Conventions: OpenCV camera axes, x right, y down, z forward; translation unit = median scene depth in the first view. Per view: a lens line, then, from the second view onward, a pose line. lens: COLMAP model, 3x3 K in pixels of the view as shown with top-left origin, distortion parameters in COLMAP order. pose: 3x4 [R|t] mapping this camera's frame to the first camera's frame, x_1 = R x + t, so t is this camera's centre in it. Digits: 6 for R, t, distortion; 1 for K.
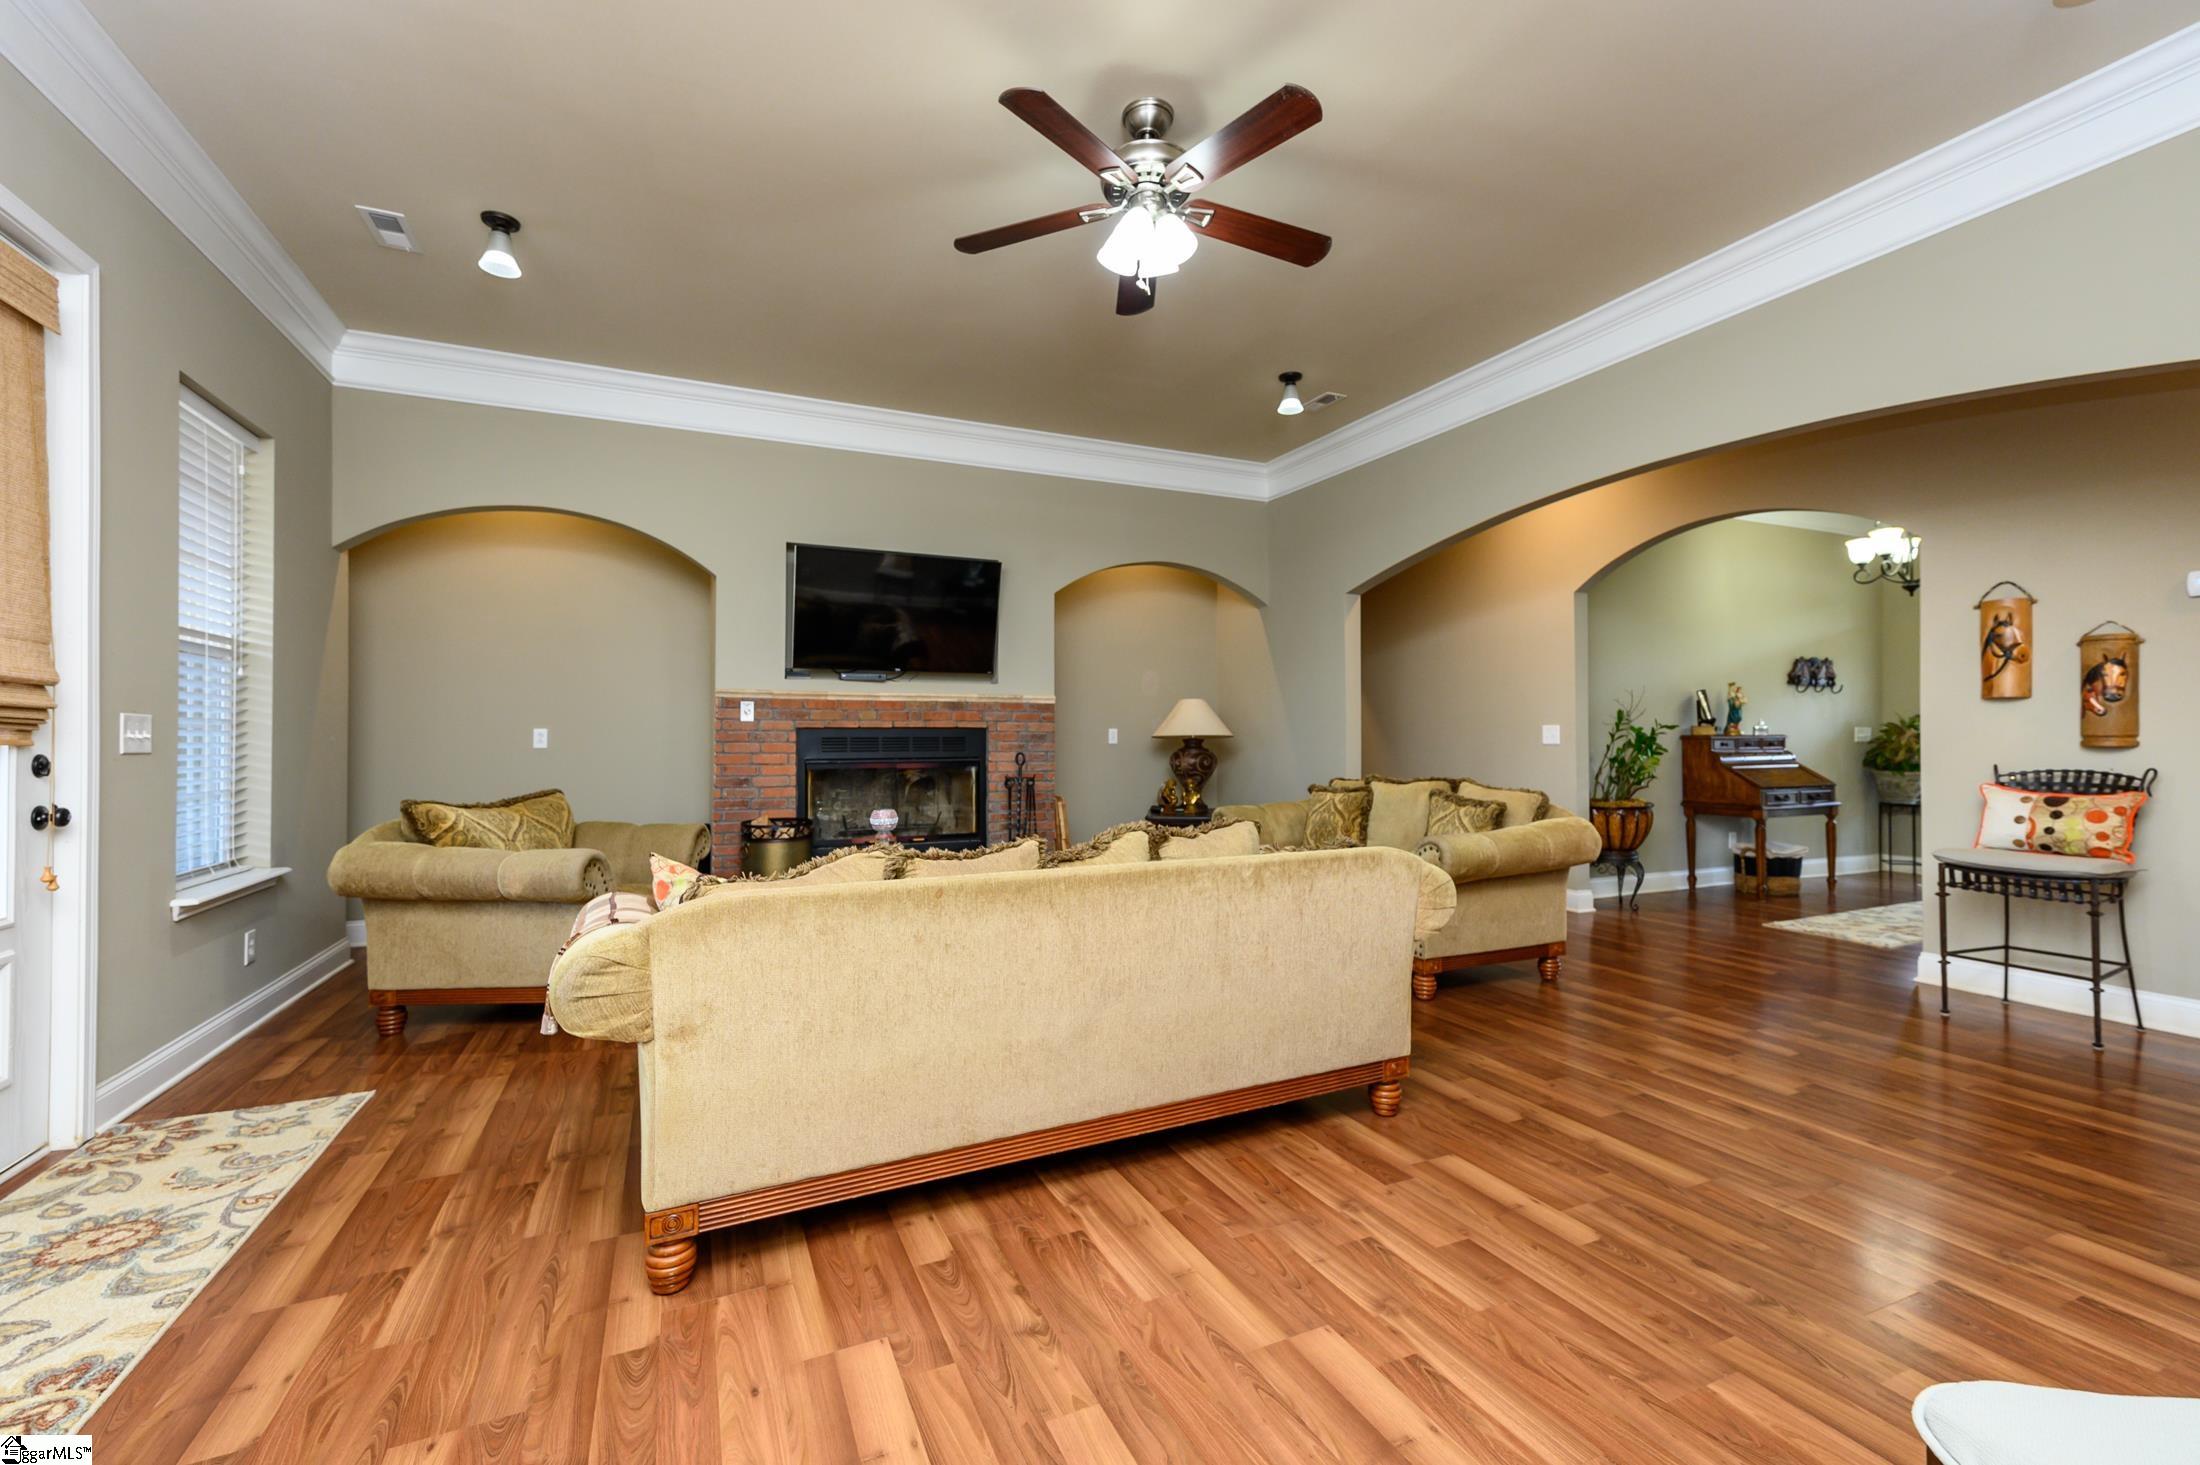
lens RADIAL K [[913.5, 0, 1099.6], [0, 913.5, 734.5], [0, 0, 1]] dist [-0.000173, 0.000002]
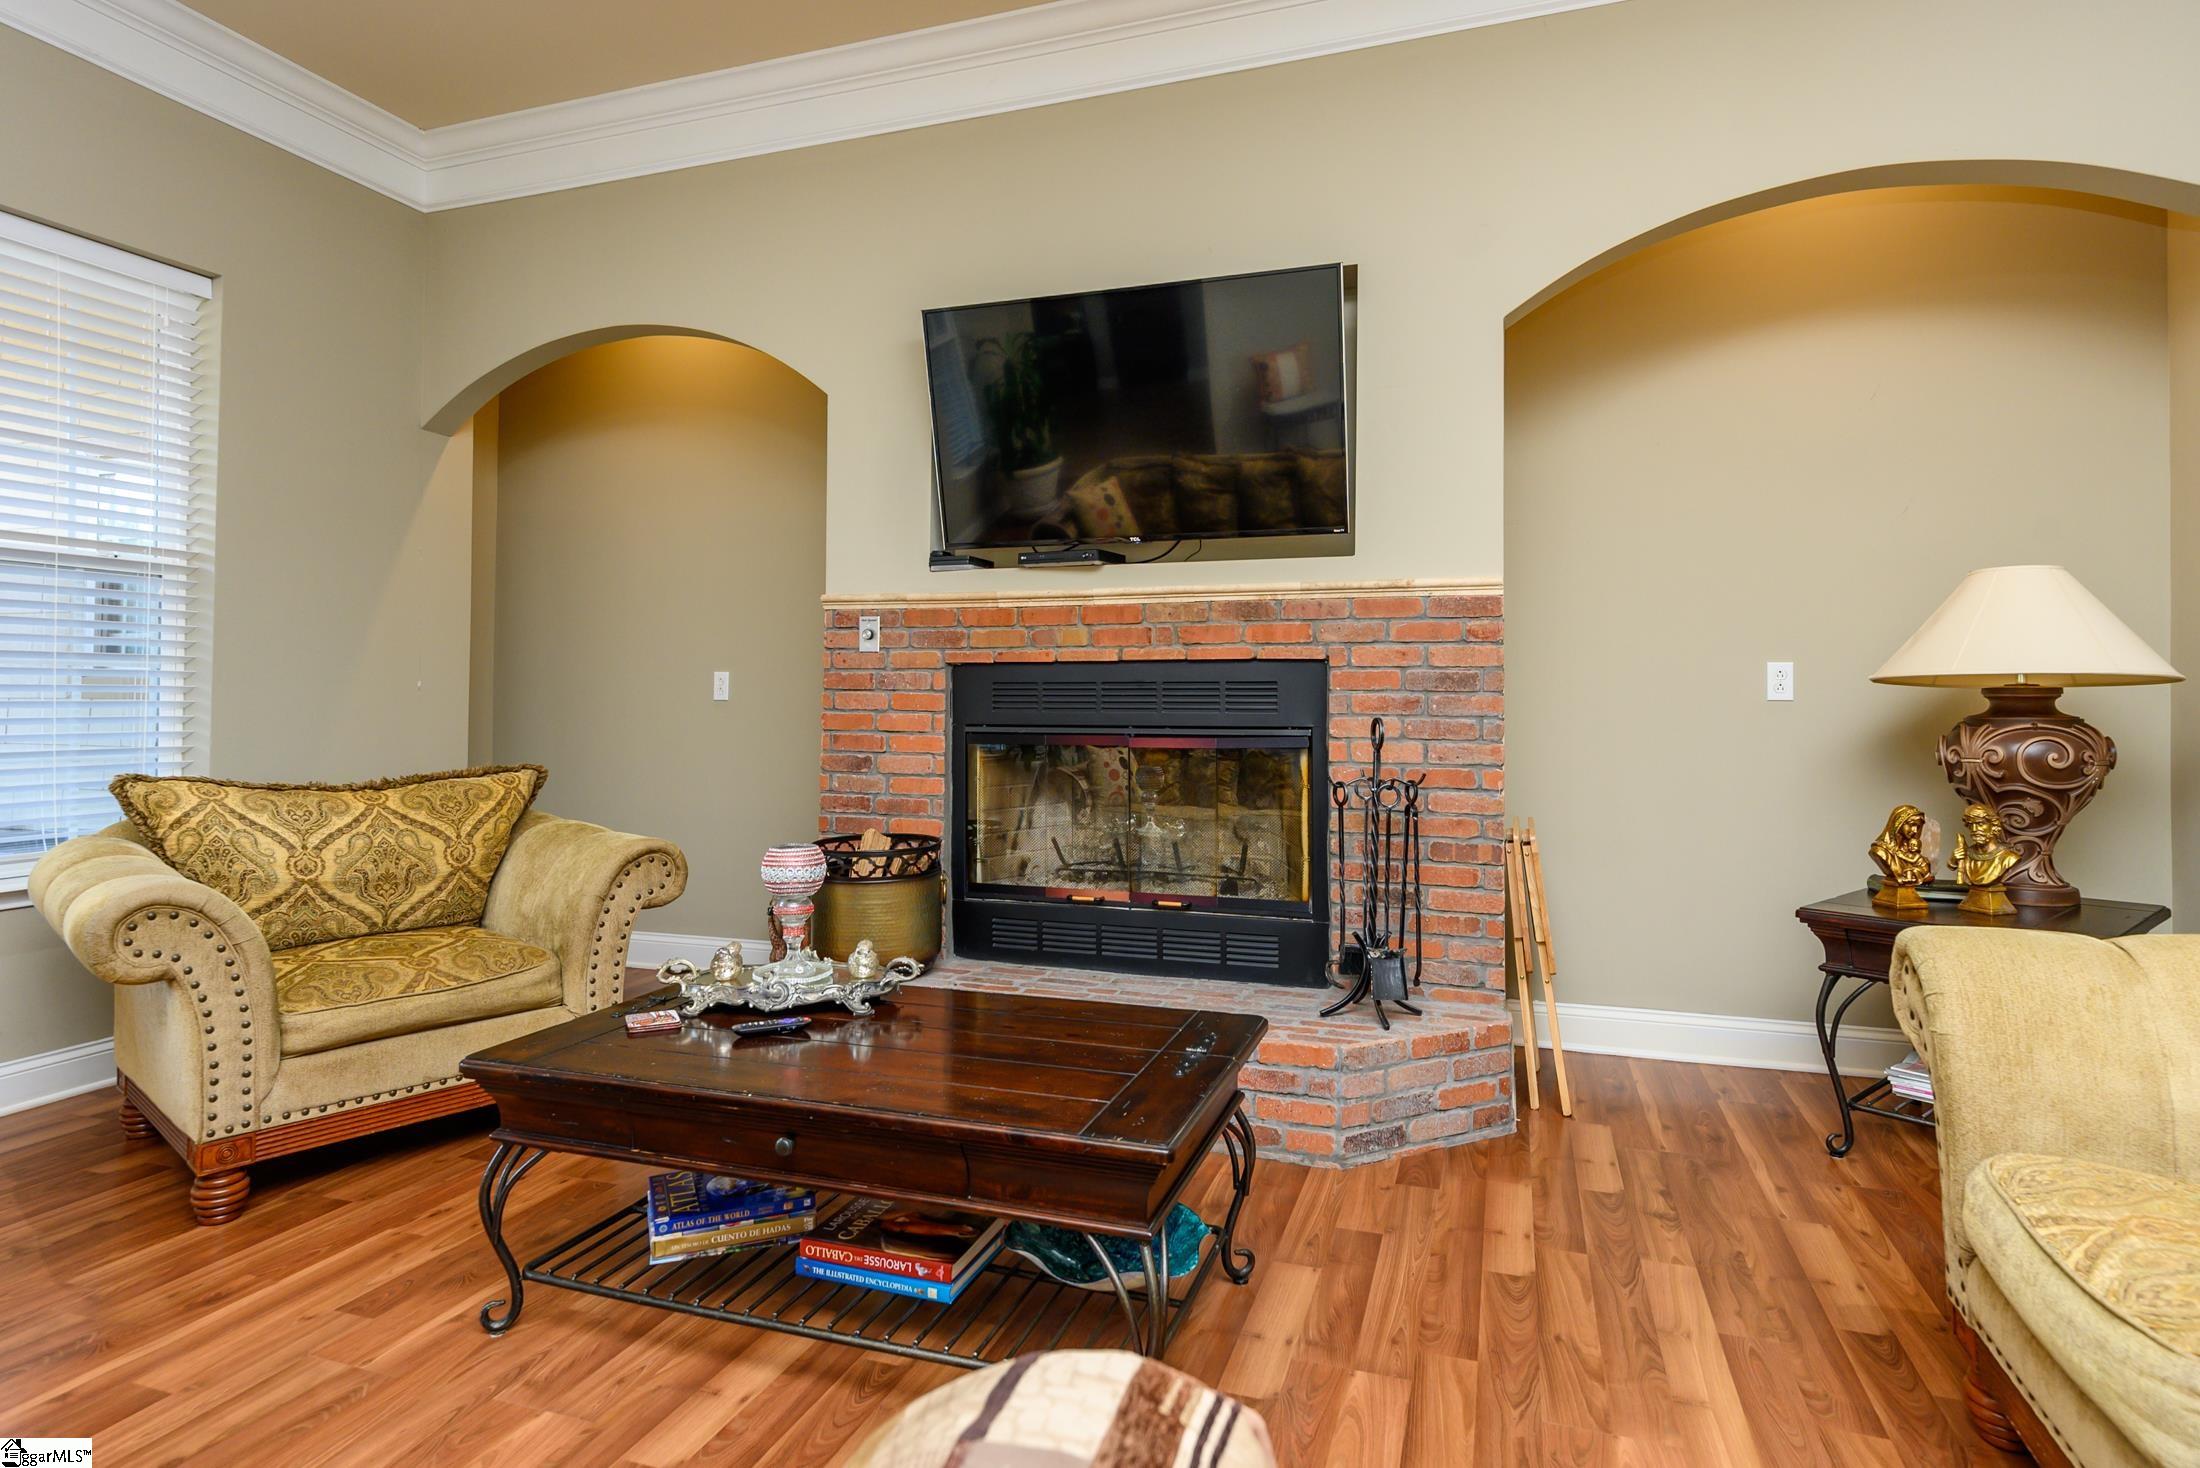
lens RADIAL K [[1213.8, 0, 1097.6], [0, 1213.8, 722.8], [0, 0, 1]] dist [0.003278, 0.000411]
pose [[0.726724, 0.017485, -0.686707, 0.196133], [-0.000565, 0.999691, 0.024856, 0.008616], [0.686930, -0.017675, 0.726509, 0.526359]]
